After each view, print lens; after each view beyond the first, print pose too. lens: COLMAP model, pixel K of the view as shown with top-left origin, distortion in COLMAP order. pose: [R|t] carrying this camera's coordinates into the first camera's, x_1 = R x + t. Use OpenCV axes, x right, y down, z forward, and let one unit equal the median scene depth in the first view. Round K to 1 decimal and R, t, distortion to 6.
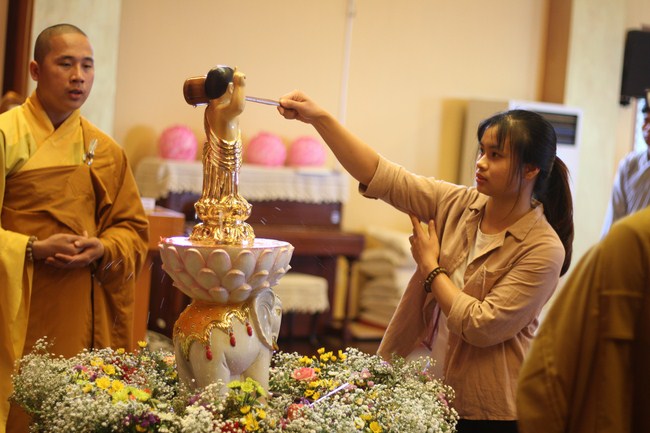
lens RADIAL K [[1514.3, 0, 326.2], [0, 1514.3, 214.1], [0, 0, 1]] dist [-0.104053, 0.000000]
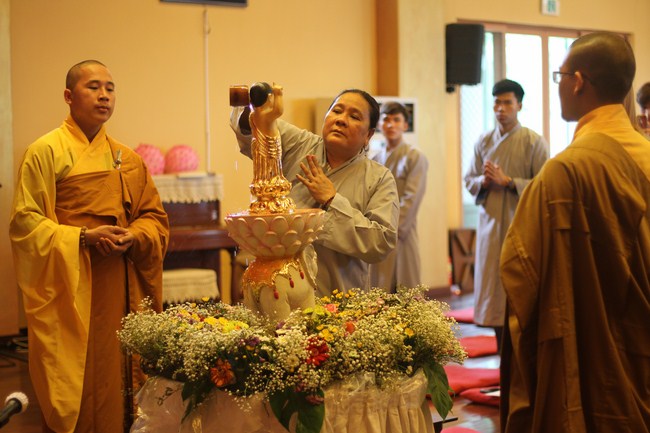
lens RADIAL K [[1514.3, 0, 326.6], [0, 1514.3, 213.3], [0, 0, 1]] dist [-0.104053, 0.000000]
pose [[0.985205, -0.097682, 0.140817, -0.213620], [0.098389, 0.995146, 0.001948, 0.021649], [-0.140324, 0.011935, 0.990034, -0.341928]]
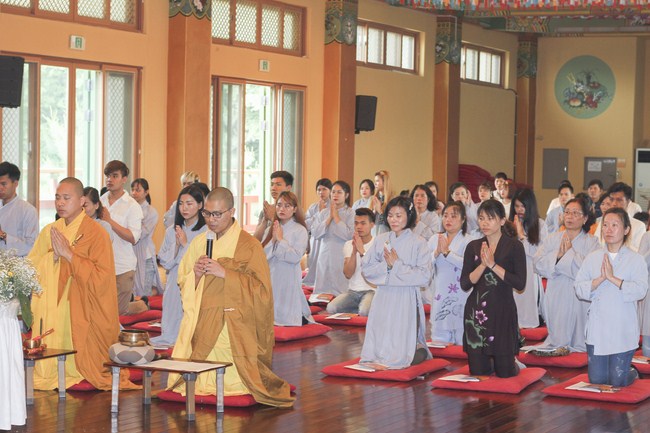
lens RADIAL K [[1514.3, 0, 327.9], [0, 1514.3, 216.9], [0, 0, 1]] dist [-0.104053, 0.000000]
pose [[0.890806, -0.075914, 0.447998, -0.533062], [0.071707, 0.997077, 0.026373, 0.026005], [-0.448691, 0.008631, 0.893646, -1.220993]]
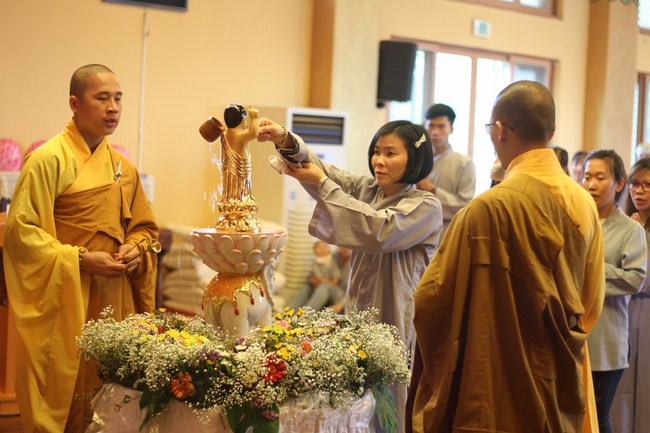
lens RADIAL K [[1514.3, 0, 327.2], [0, 1514.3, 220.1], [0, 0, 1]] dist [-0.104053, 0.000000]
pose [[0.978556, -0.040137, 0.202032, -0.269545], [0.038973, 0.999193, 0.009737, -0.001485], [-0.202260, -0.001654, 0.979331, -0.380290]]
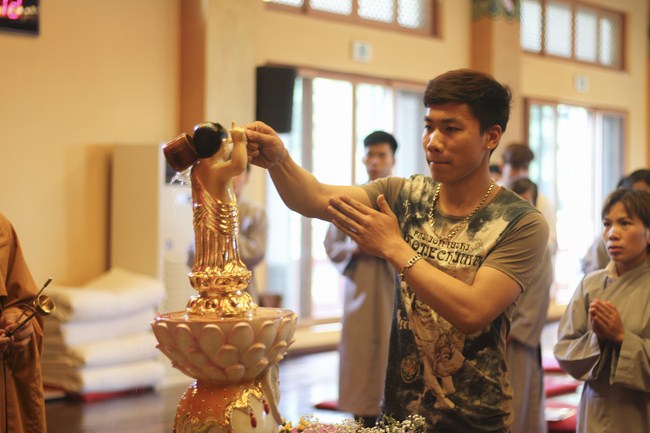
lens RADIAL K [[1514.3, 0, 325.5], [0, 1514.3, 214.2], [0, 0, 1]] dist [-0.104053, 0.000000]
pose [[0.946463, -0.069850, 0.315164, -0.295648], [0.078111, 0.996851, -0.013642, -0.024507], [-0.313219, 0.037529, 0.948939, 0.118348]]
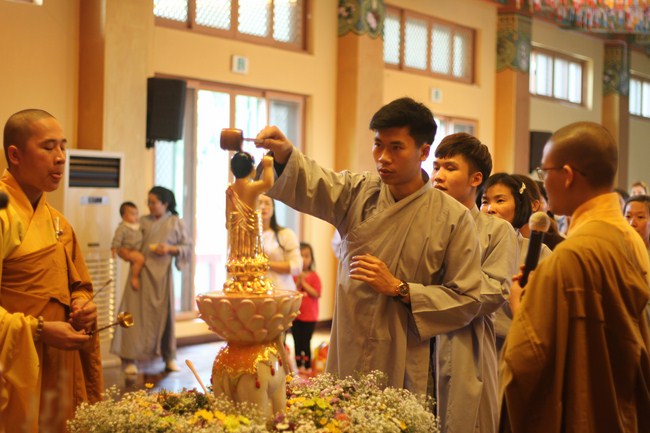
lens RADIAL K [[1514.3, 0, 332.9], [0, 1514.3, 201.4], [0, 0, 1]] dist [-0.104053, 0.000000]
pose [[0.904796, -0.058672, 0.421785, -0.527857], [0.070757, 0.997408, -0.013041, -0.035595], [-0.419926, 0.041643, 0.906602, -0.153805]]
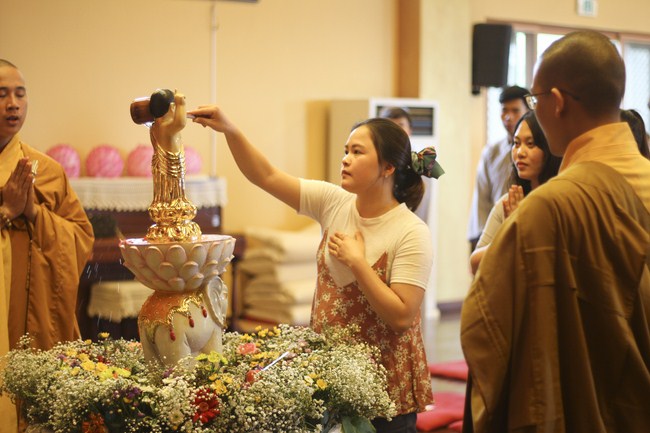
lens RADIAL K [[1514.3, 0, 327.2], [0, 1514.3, 216.3], [0, 0, 1]] dist [-0.104053, 0.000000]
pose [[0.992016, -0.077275, 0.099662, -0.067206], [0.077379, 0.996998, 0.002826, 0.006640], [-0.099581, 0.004908, 0.995017, -0.173301]]
